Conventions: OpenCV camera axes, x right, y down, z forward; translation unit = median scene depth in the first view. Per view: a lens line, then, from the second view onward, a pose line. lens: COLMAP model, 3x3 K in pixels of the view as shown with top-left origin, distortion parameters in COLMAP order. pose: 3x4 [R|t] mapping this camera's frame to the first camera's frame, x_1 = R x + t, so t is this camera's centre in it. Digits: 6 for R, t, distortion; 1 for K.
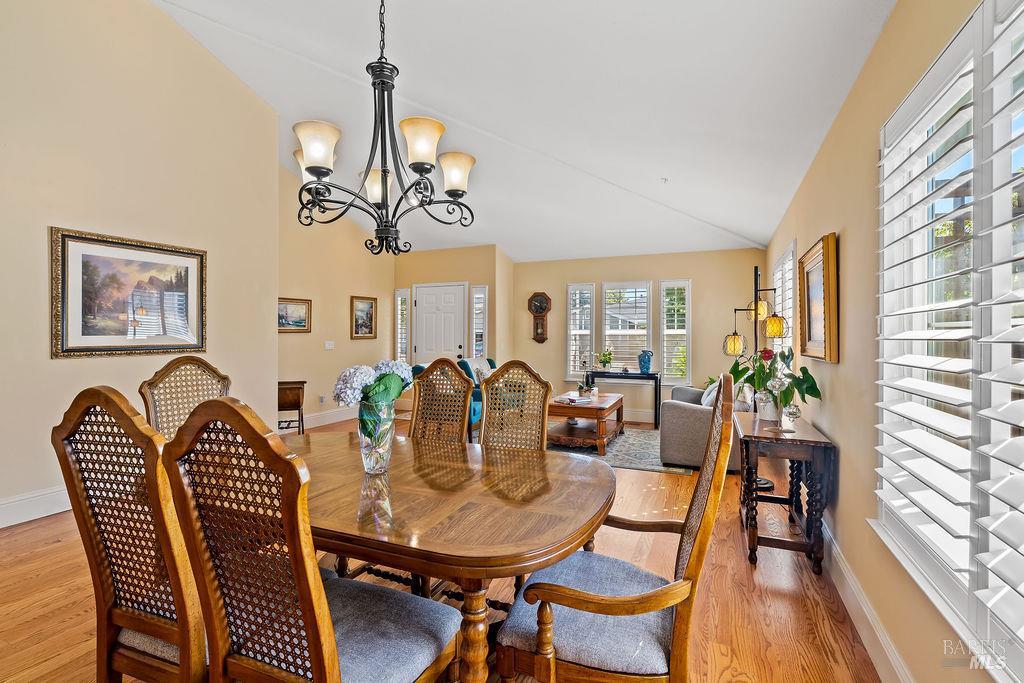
lens RADIAL K [[472.0, 0, 510.8], [0, 472.0, 334.0], [0, 0, 1]] dist [-0.005618, 0.001116]
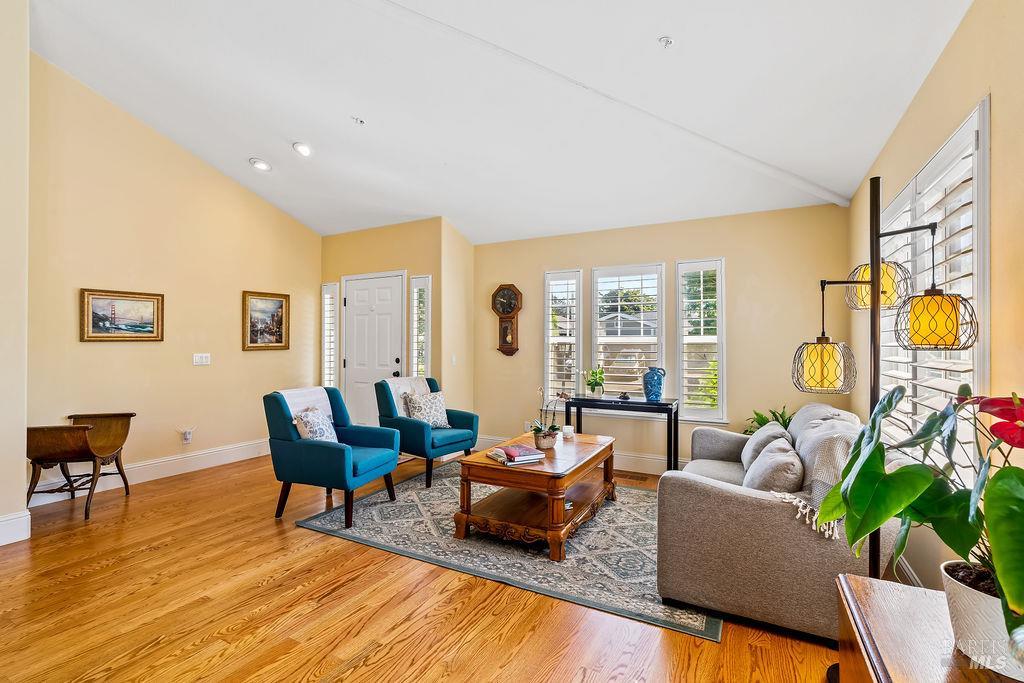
lens RADIAL K [[472.0, 0, 510.8], [0, 472.0, 334.0], [0, 0, 1]] dist [-0.005618, 0.001116]
pose [[0.997069, -0.002933, -0.076457, 0.131504], [0.001385, 0.999793, -0.020290, 0.001232], [0.076501, 0.020124, 0.996866, 0.314247]]
